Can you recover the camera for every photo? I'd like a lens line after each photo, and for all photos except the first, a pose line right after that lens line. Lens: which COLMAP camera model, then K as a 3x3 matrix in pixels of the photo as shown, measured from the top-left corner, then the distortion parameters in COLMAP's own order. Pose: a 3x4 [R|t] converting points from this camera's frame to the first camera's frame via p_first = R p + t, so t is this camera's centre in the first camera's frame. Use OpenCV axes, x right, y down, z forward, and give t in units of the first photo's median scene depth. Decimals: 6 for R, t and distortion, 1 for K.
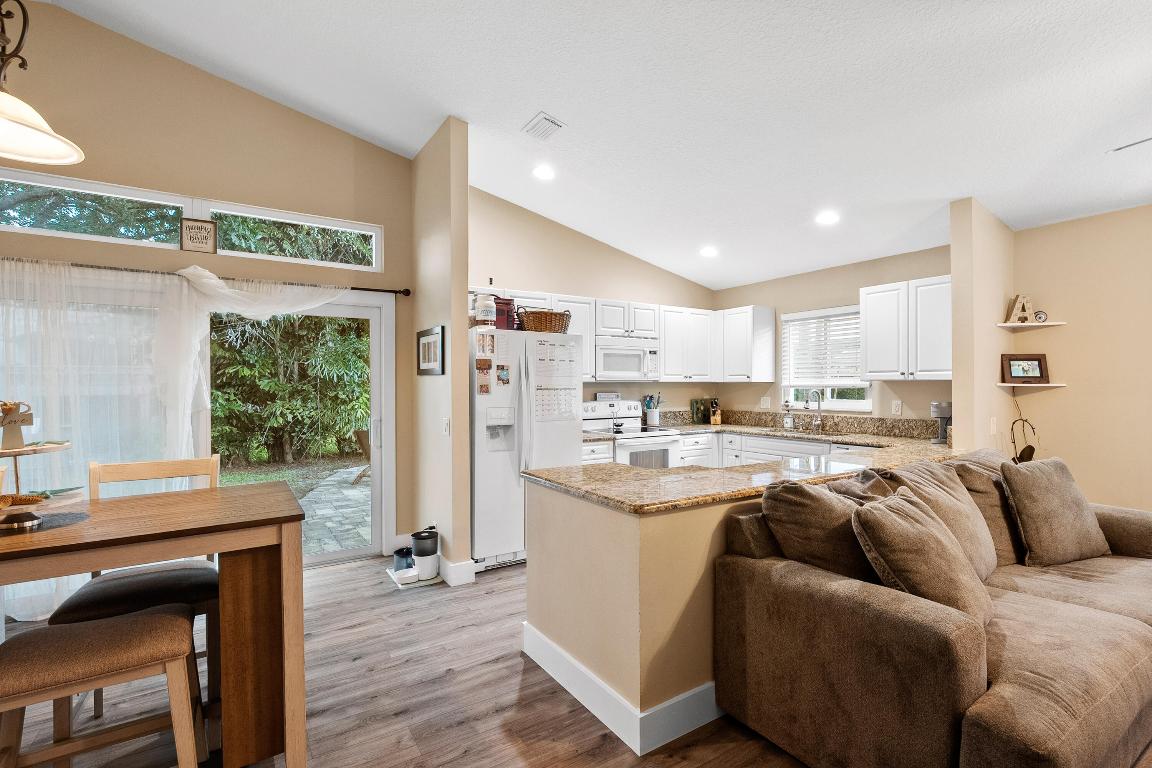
lens RADIAL K [[530.9, 0, 578.3], [0, 530.9, 385.3], [0, 0, 1]] dist [-0.001171, -0.000082]
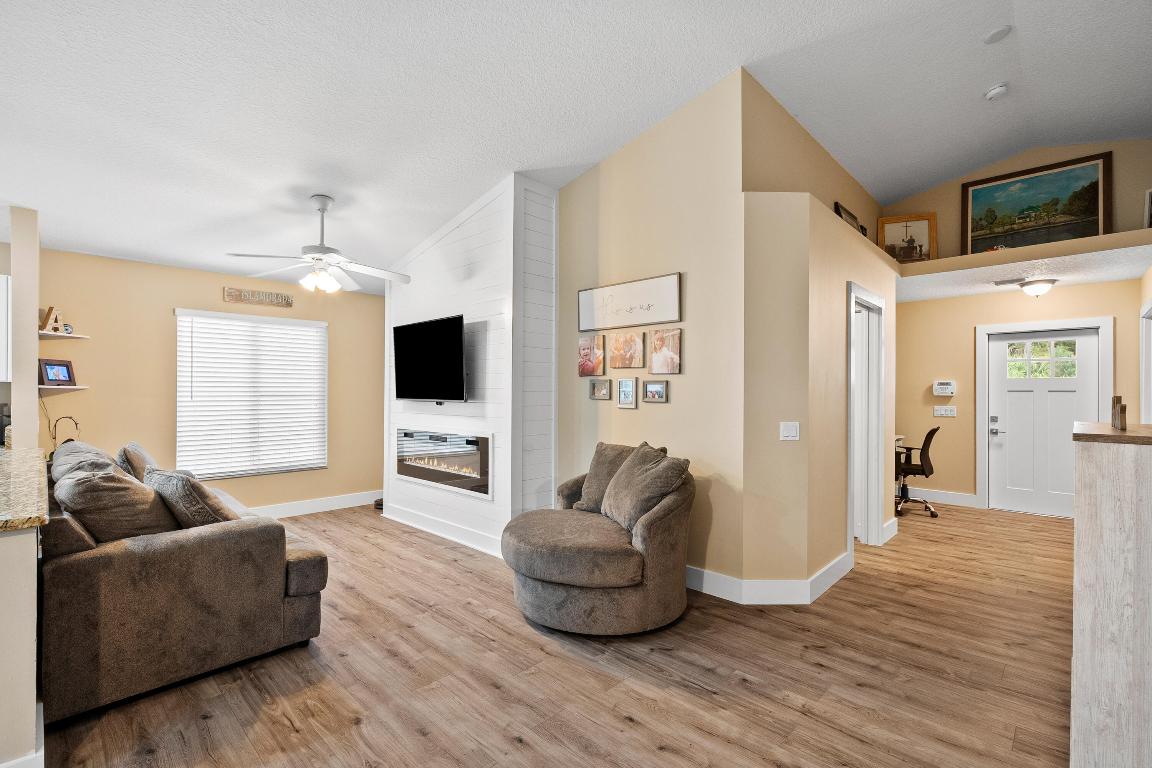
lens RADIAL K [[513.9, 0, 571.3], [0, 513.9, 389.4], [0, 0, 1]] dist [-0.001914, -0.000239]
pose [[-0.223762, 0.004547, 0.974633, -0.462615], [-0.002266, 0.999984, -0.005186, 0.007368], [-0.974641, -0.003369, -0.223749, 0.163408]]
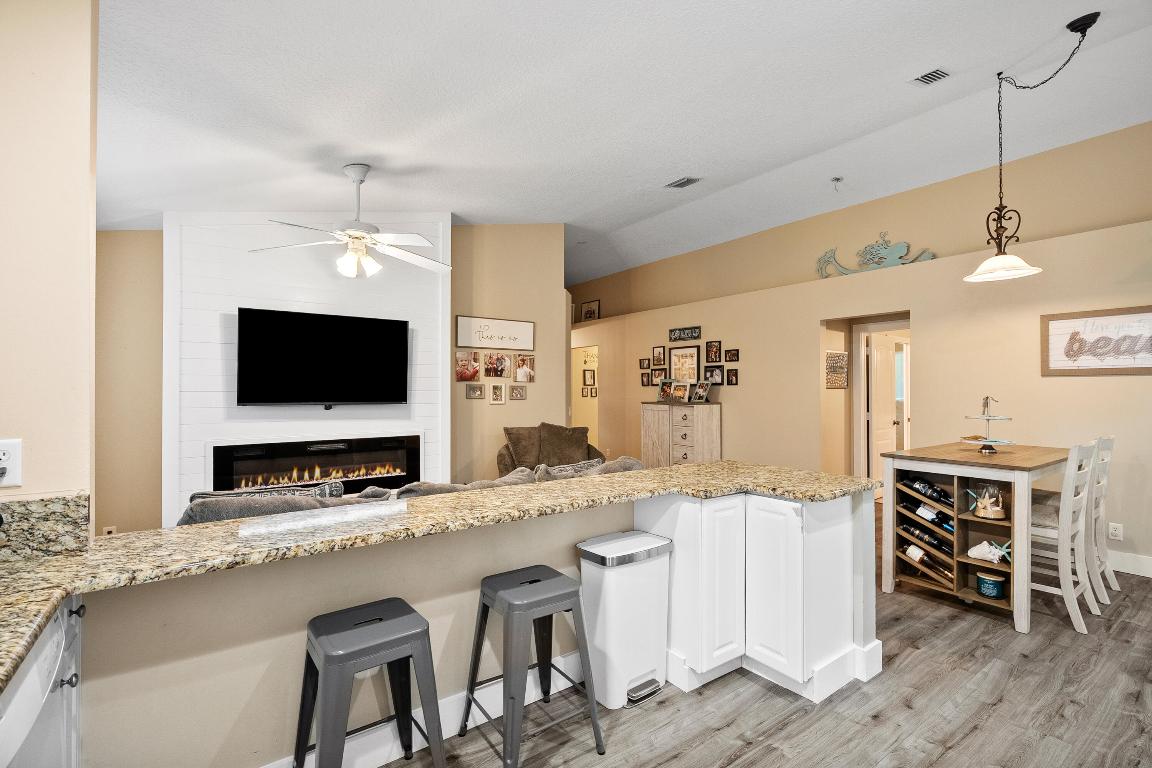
lens RADIAL K [[513.9, 0, 571.3], [0, 513.9, 389.4], [0, 0, 1]] dist [-0.001914, -0.000239]
pose [[-0.998871, 0.002906, -0.047414, 0.338545], [0.003039, 0.999992, -0.002717, 0.001611], [0.047406, -0.002858, -0.998872, 1.320142]]
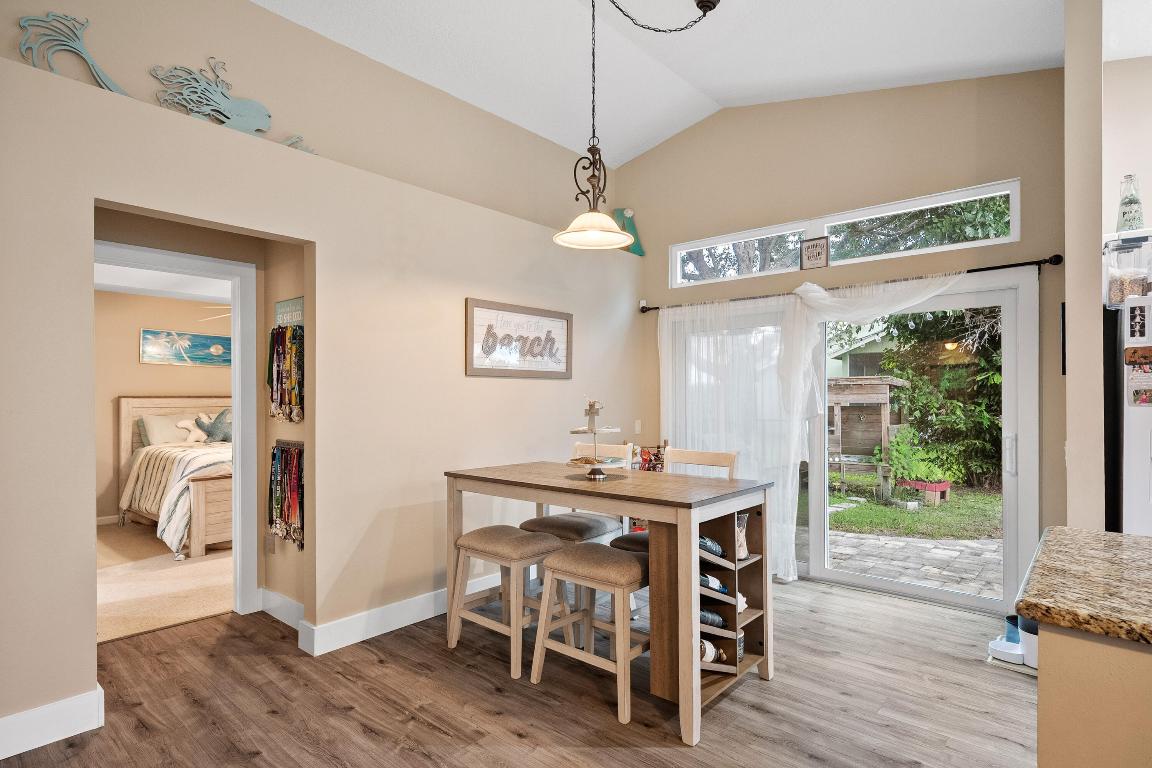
lens RADIAL K [[595.9, 0, 578.8], [0, 595.9, 395.2], [0, 0, 1]] dist [0.000204, 0.000322]
pose [[0.273063, 0.000799, -0.961996, 0.291571], [-0.001873, 0.999998, 0.000299, 0.005774], [0.961994, 0.001720, 0.273064, 0.193687]]
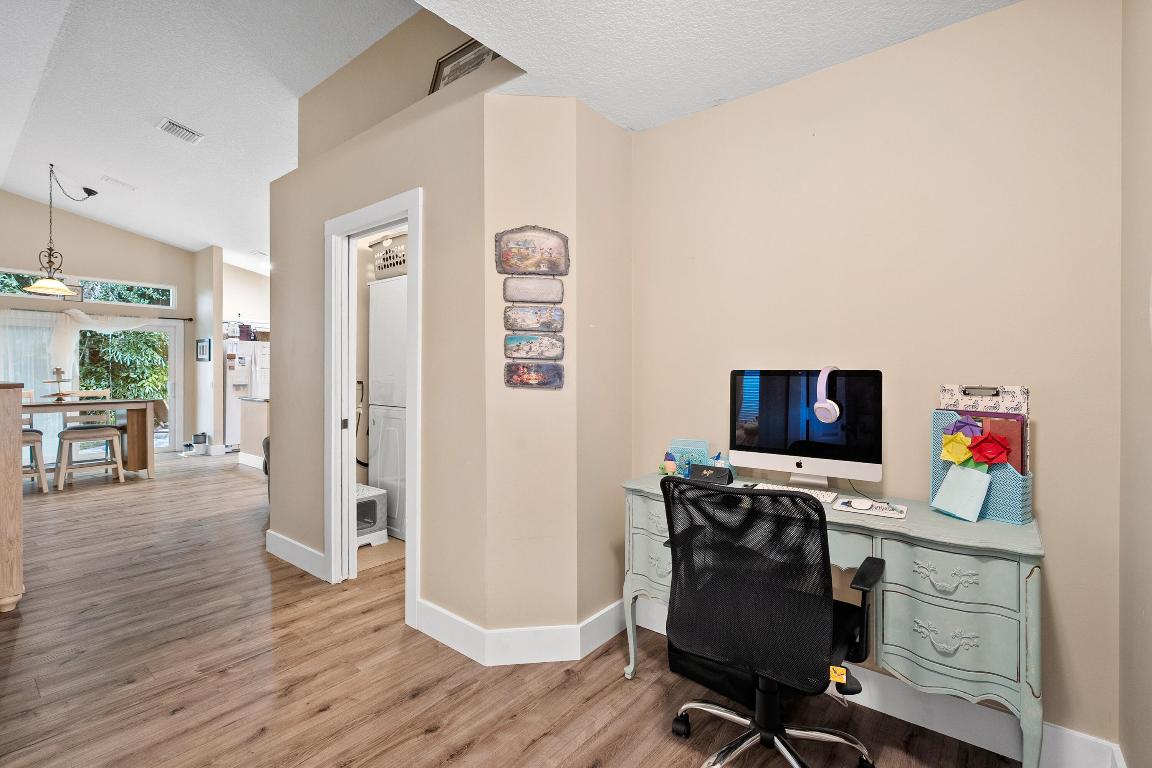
lens RADIAL K [[524.6, 0, 577.5], [0, 524.6, 372.2], [0, 0, 1]] dist [-0.001151, -0.000435]
pose [[0.949597, 0.005425, 0.313426, 0.486714], [-0.004596, 0.999984, -0.003384, 0.025222], [-0.313439, 0.001773, 0.949607, -1.462652]]
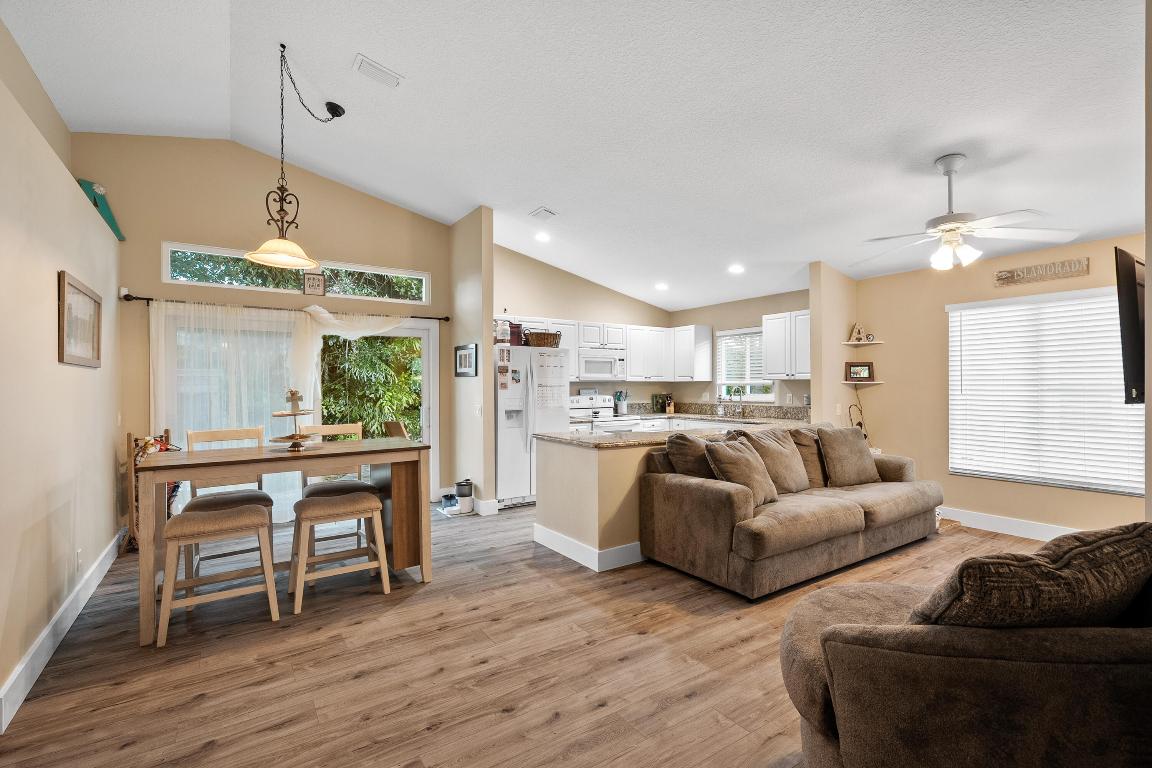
lens RADIAL K [[519.8, 0, 580.8], [0, 519.8, 384.2], [0, 0, 1]] dist [-0.002681, -0.000291]
pose [[0.999662, -0.001854, 0.025919, 0.002084], [0.001943, 0.999992, -0.003405, 0.007618], [-0.025912, 0.003454, 0.999658, -0.453543]]
